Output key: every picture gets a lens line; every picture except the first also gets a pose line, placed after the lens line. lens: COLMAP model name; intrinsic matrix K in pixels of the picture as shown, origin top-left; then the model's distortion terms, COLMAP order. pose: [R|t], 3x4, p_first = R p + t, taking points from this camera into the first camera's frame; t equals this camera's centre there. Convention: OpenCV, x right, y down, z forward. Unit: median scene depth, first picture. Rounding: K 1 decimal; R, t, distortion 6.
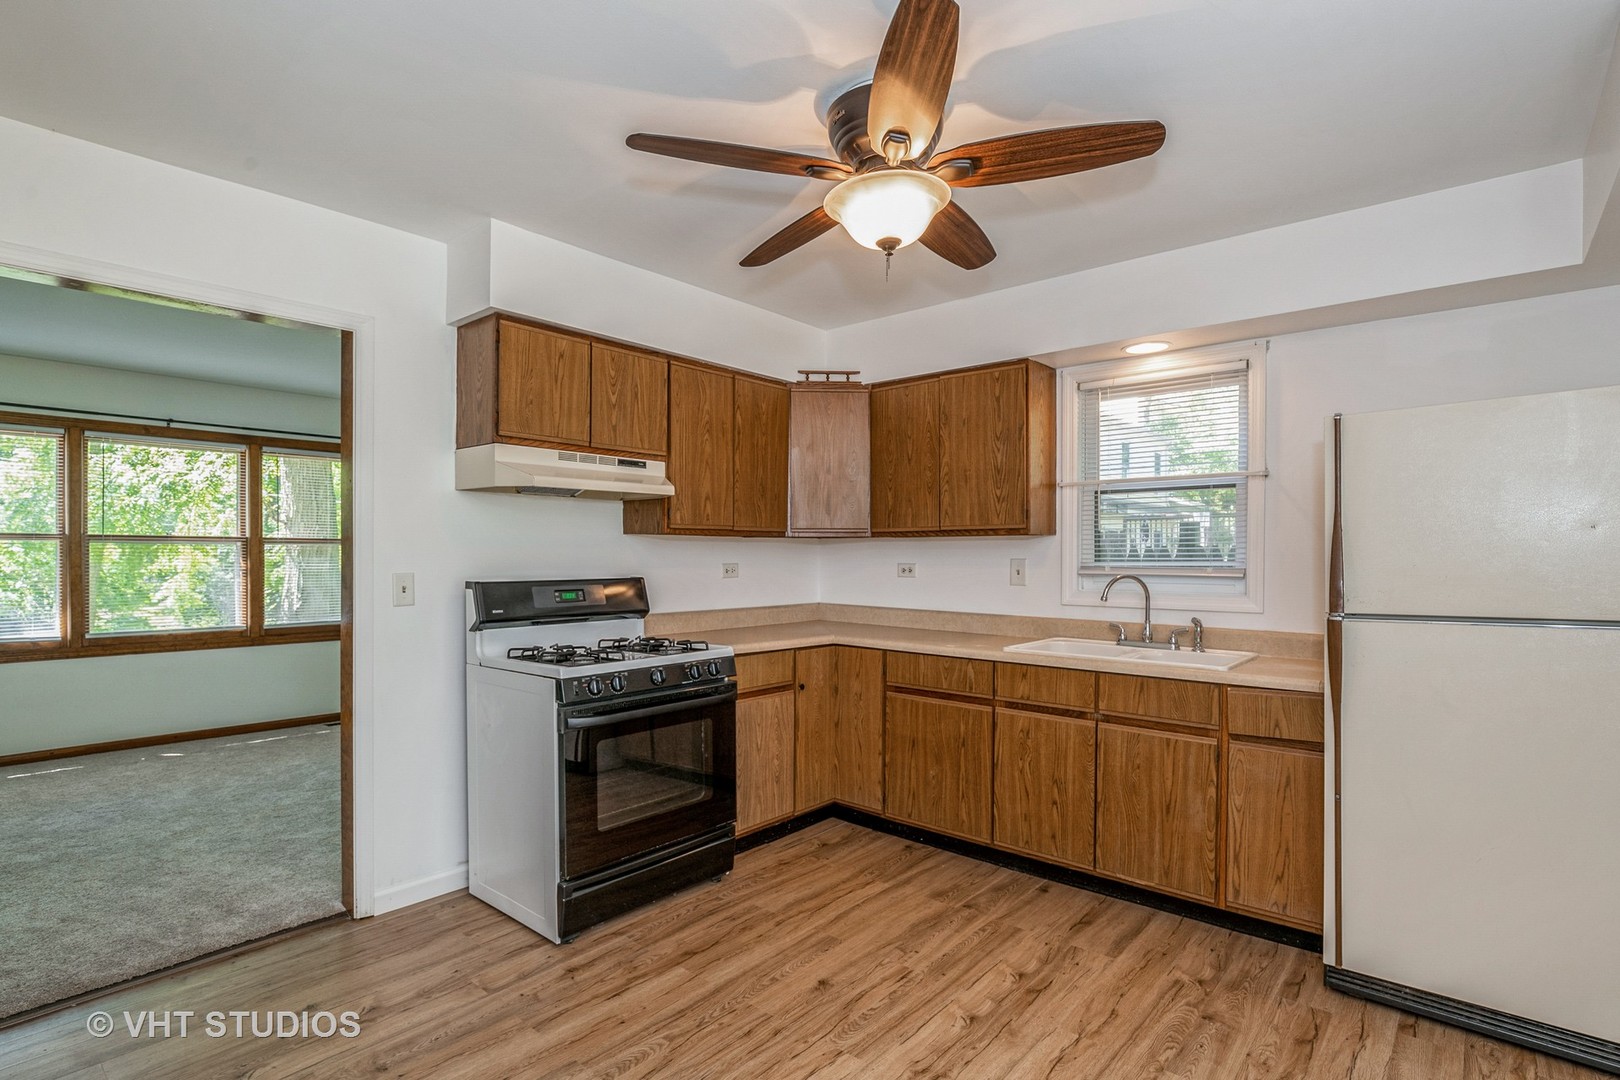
lens RADIAL K [[804.8, 0, 807.7], [0, 804.8, 555.2], [0, 0, 1]] dist [-0.002209, -0.000763]
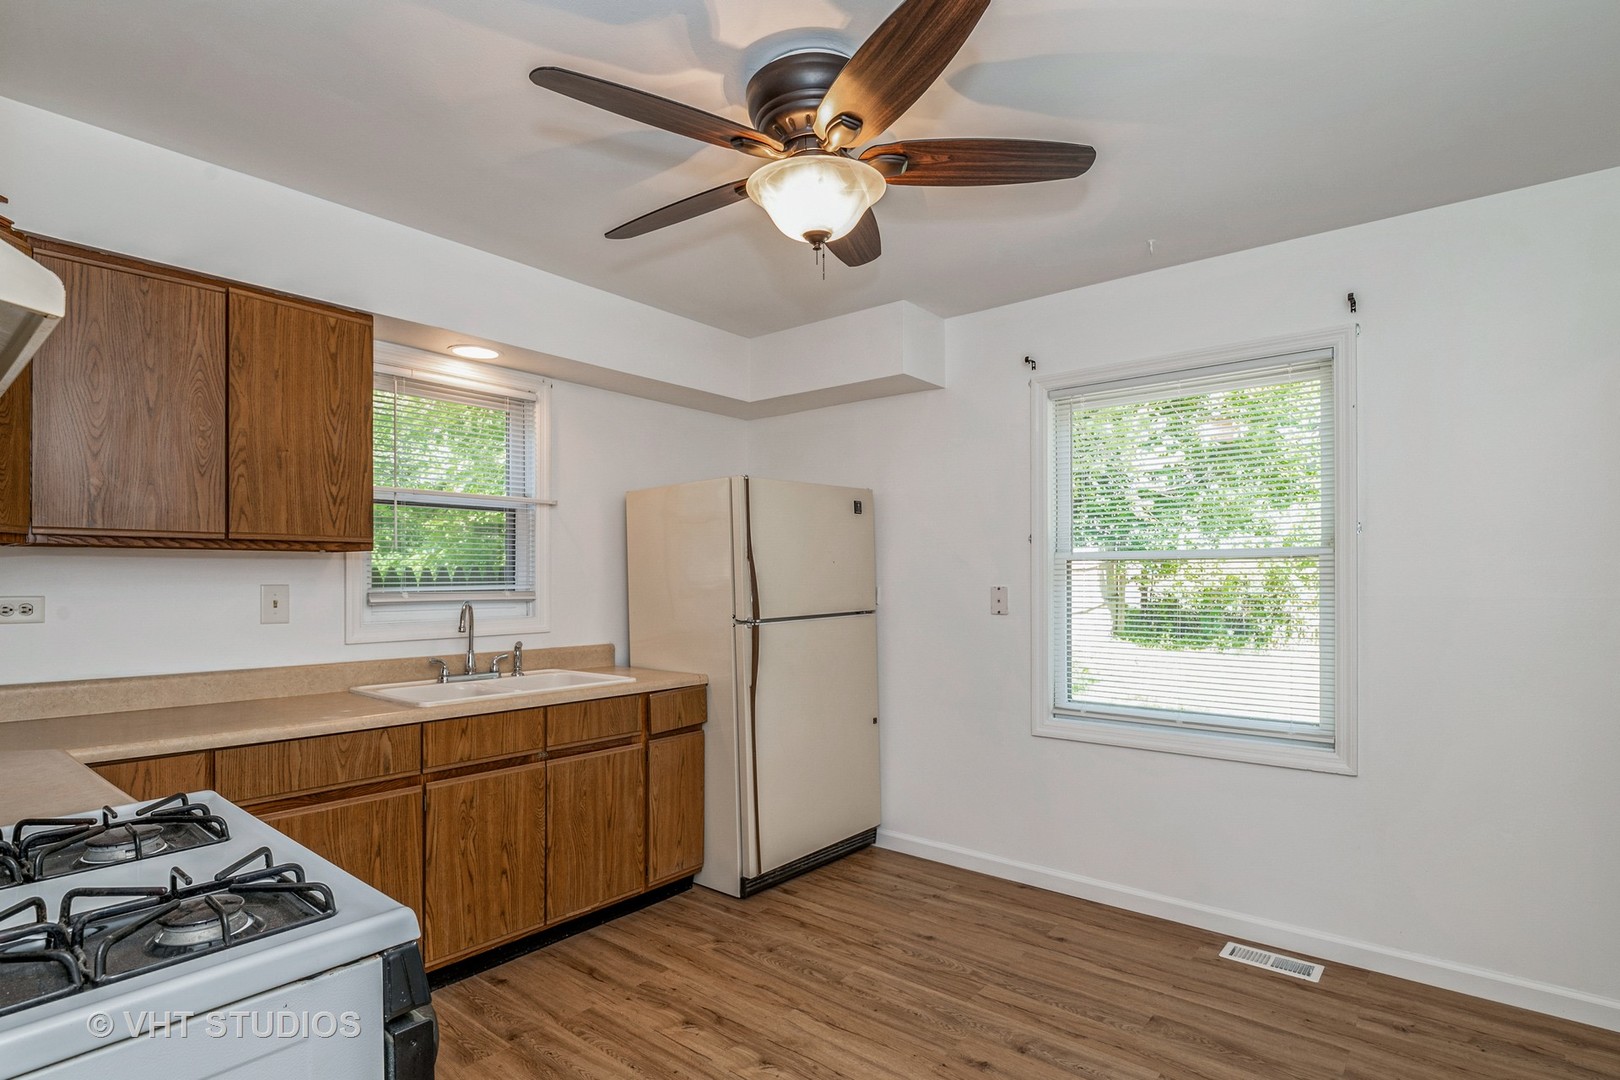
lens RADIAL K [[816.5, 0, 805.8], [0, 816.5, 572.8], [0, 0, 1]] dist [-0.001786, -0.000536]
pose [[-0.012390, 0.003409, 0.999917, -0.568760], [0.002274, 0.999992, -0.003381, -0.003147], [-0.999921, 0.002232, -0.012398, 0.710259]]
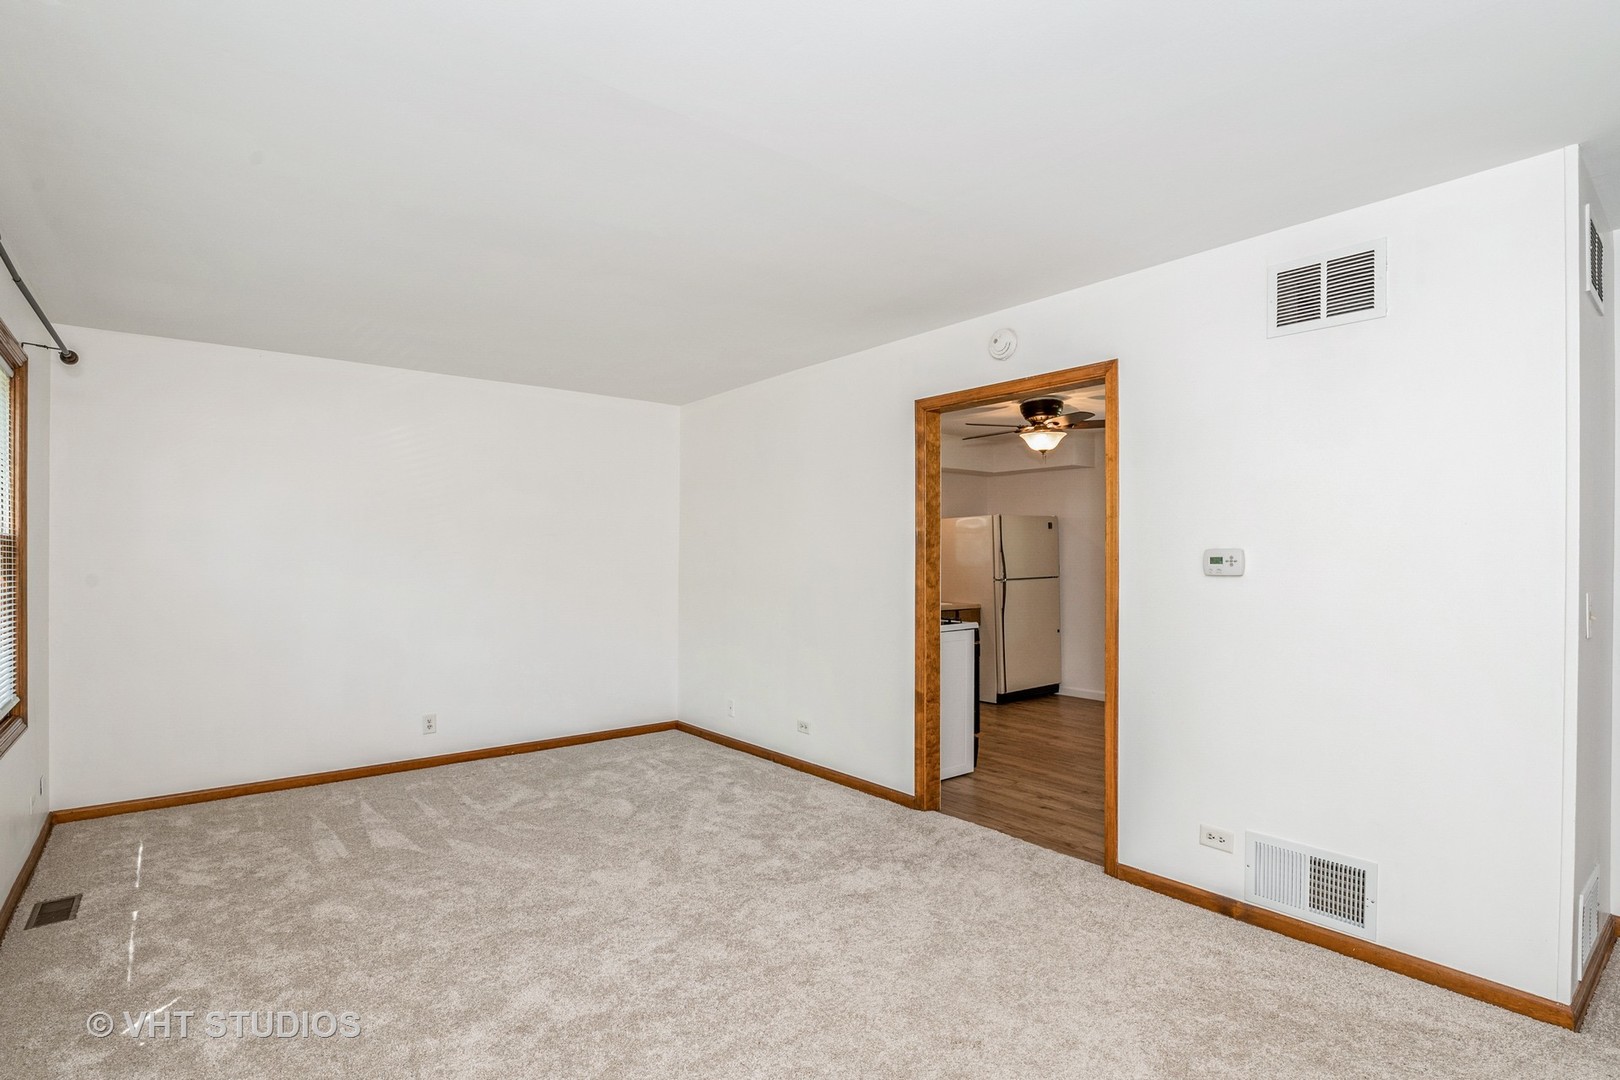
lens RADIAL K [[804.8, 0, 807.7], [0, 804.8, 555.2], [0, 0, 1]] dist [-0.002209, -0.000763]
pose [[0.188102, -0.000128, 0.982150, -1.902160], [0.002924, 0.999996, -0.000430, -0.015035], [-0.982145, 0.002953, 0.188101, 0.881622]]
